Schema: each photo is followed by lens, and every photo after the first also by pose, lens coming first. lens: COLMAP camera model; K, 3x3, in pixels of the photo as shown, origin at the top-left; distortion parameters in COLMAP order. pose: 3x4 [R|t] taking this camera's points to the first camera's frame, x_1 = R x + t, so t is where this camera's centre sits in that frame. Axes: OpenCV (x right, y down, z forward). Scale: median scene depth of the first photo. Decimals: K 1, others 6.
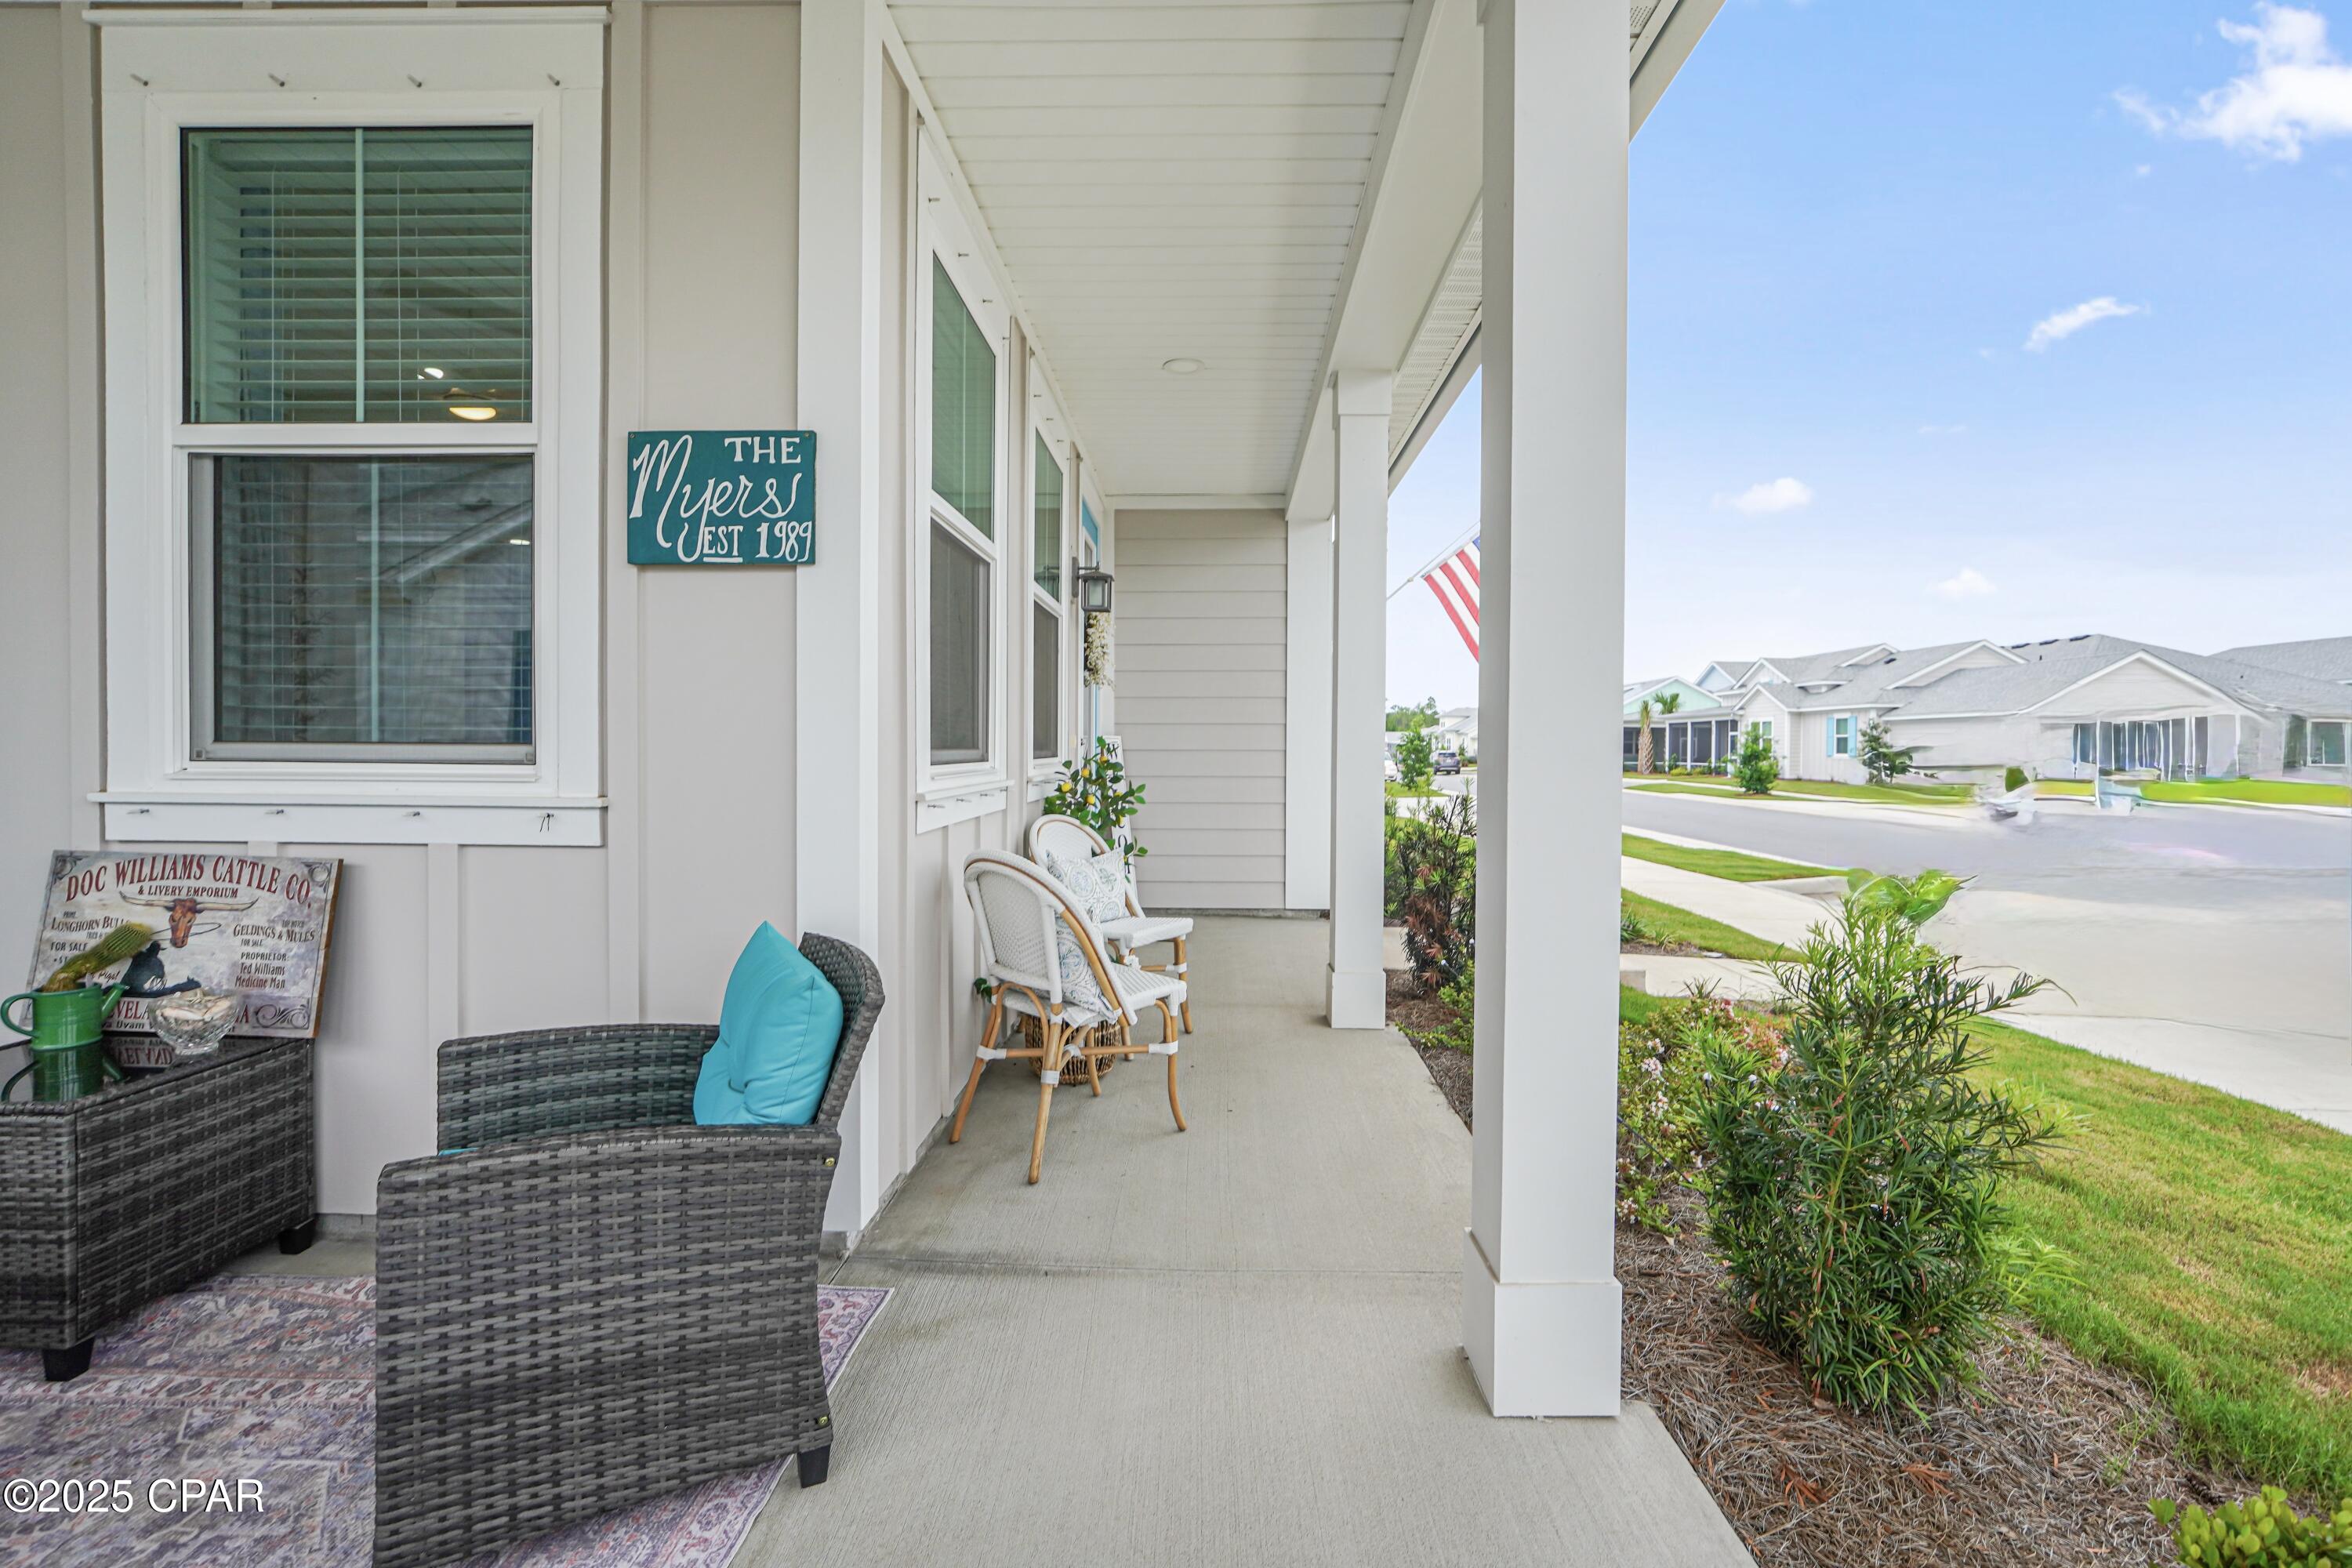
lens RADIAL K [[1010.3, 0, 1187.8], [0, 1010.3, 766.2], [0, 0, 1]] dist [-0.016949, 0.006761]
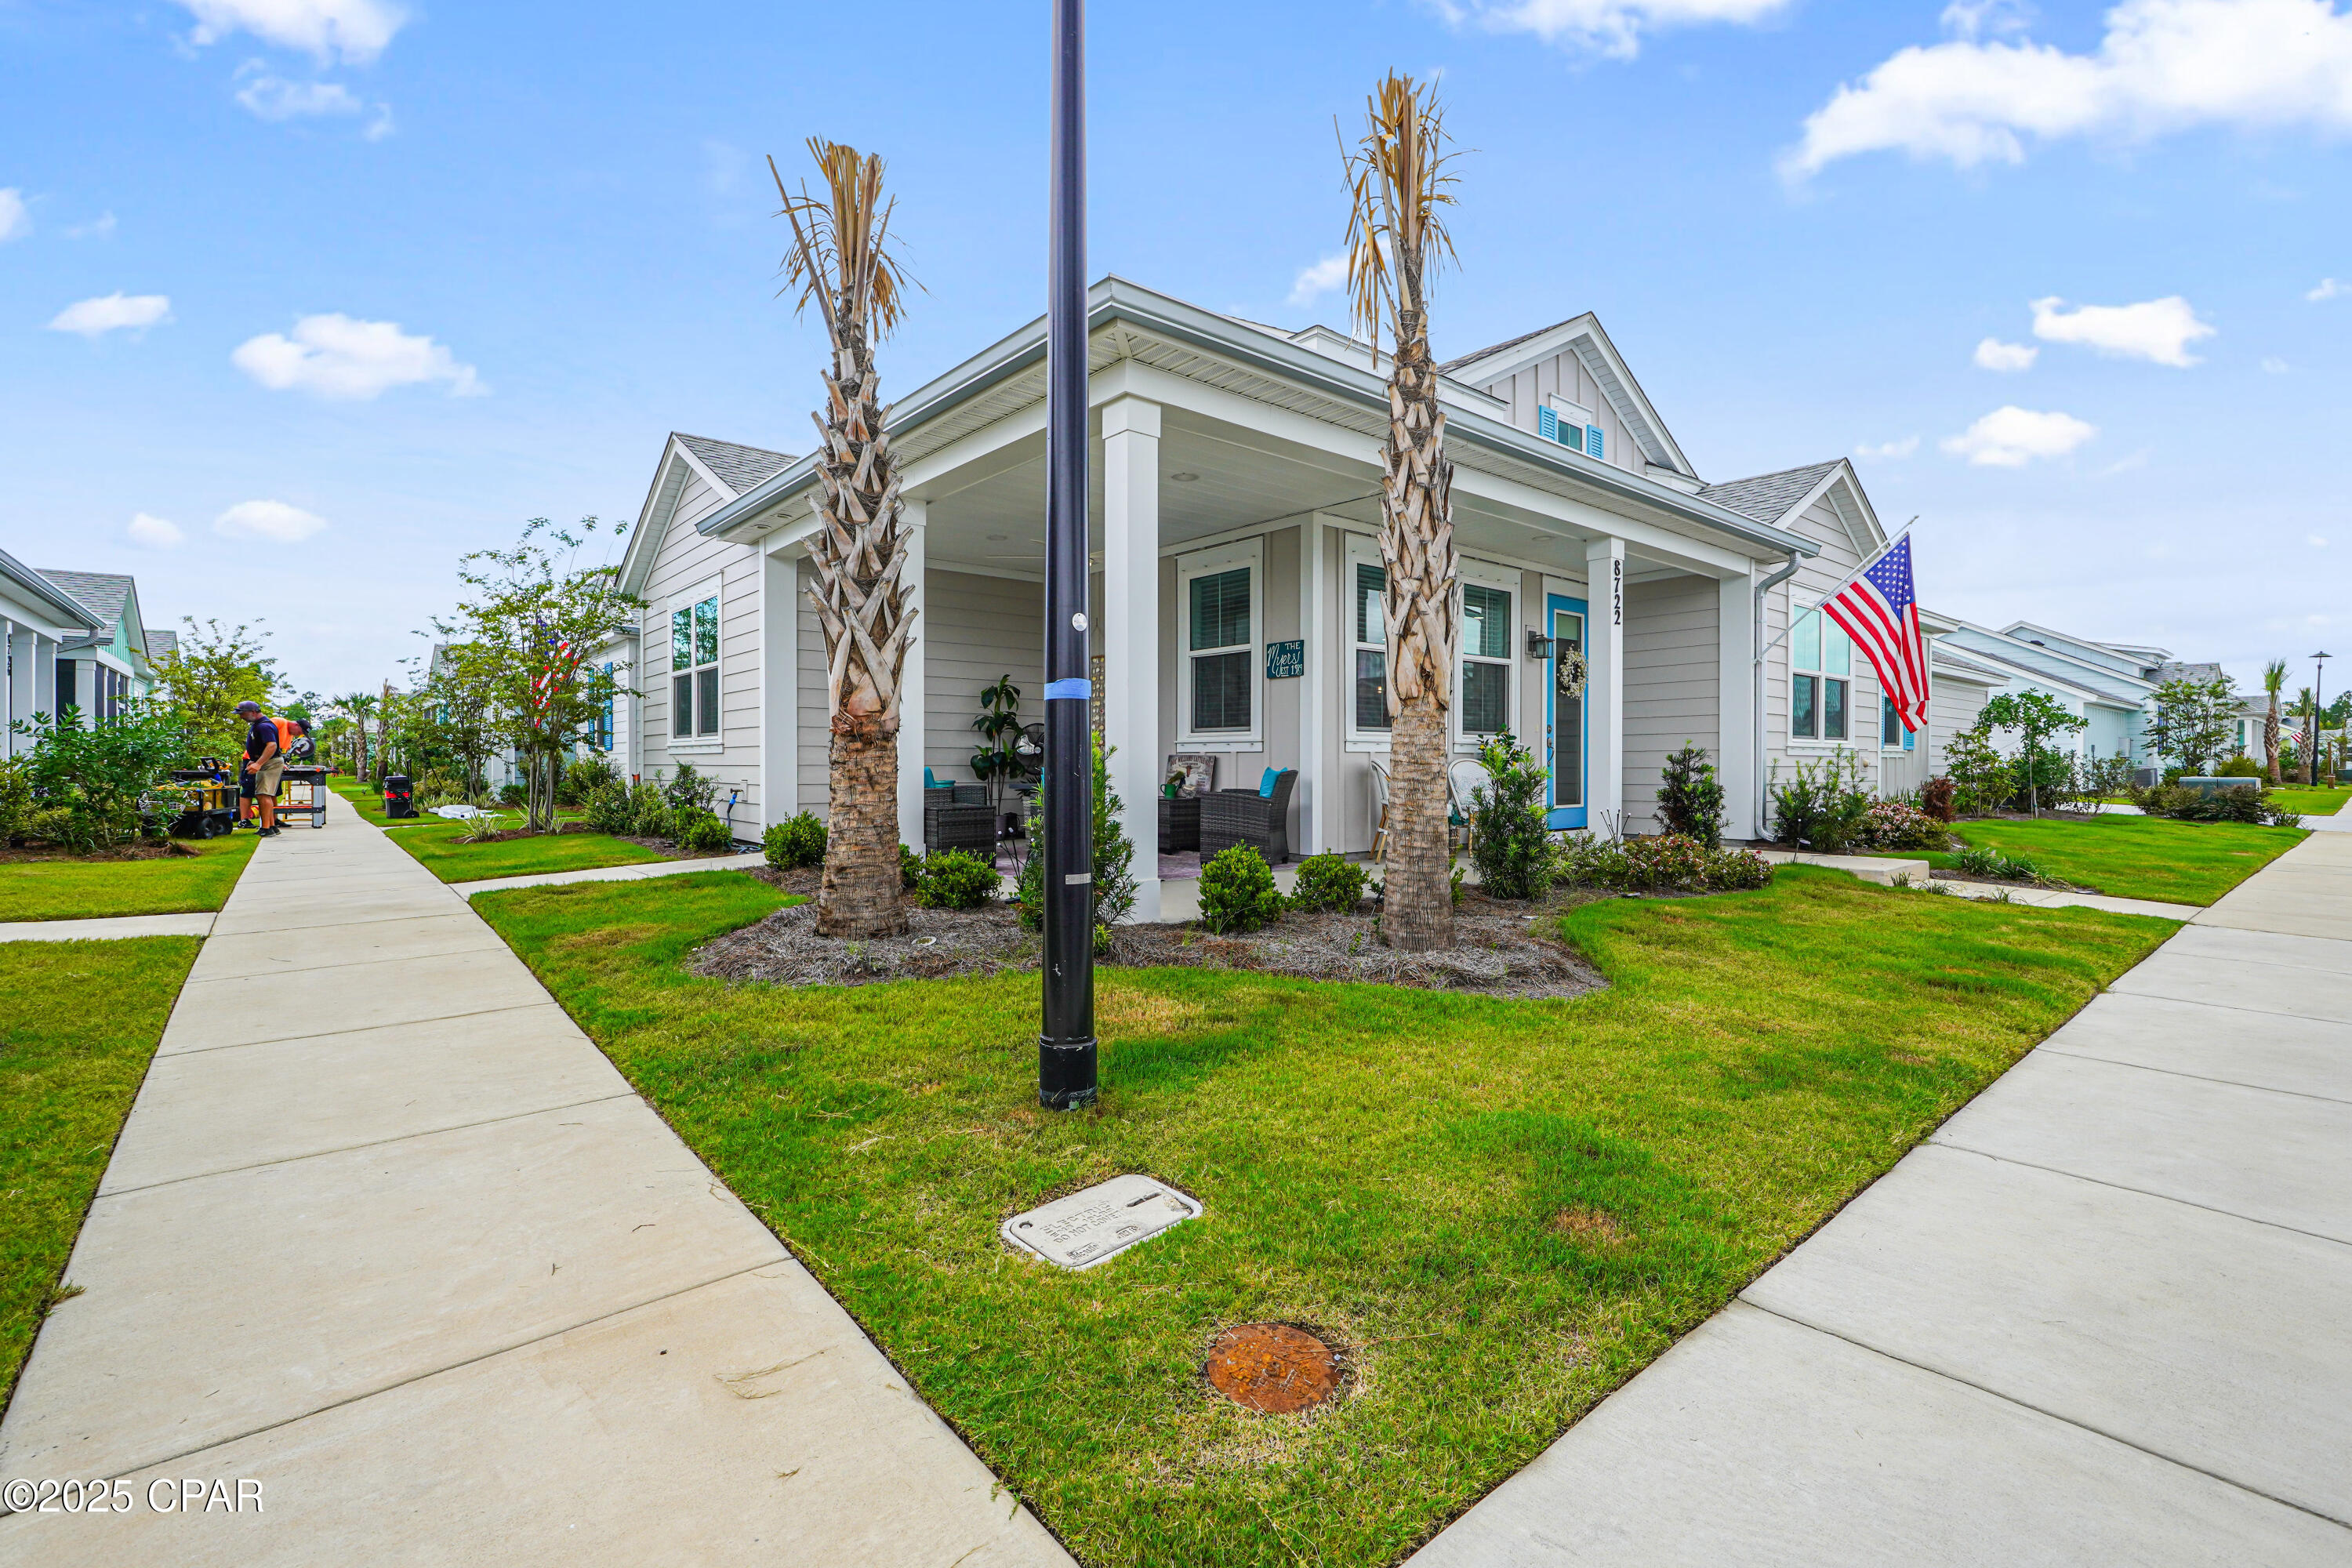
lens RADIAL K [[1036.3, 0, 1178.9], [0, 1036.3, 775.6], [0, 0, 1]] dist [-0.000164, -0.000009]
pose [[0.661320, 0.001285, -0.750103, 2.214412], [-0.011942, 0.999890, -0.008816, 0.213360], [0.750009, 0.014788, 0.661263, -1.891912]]
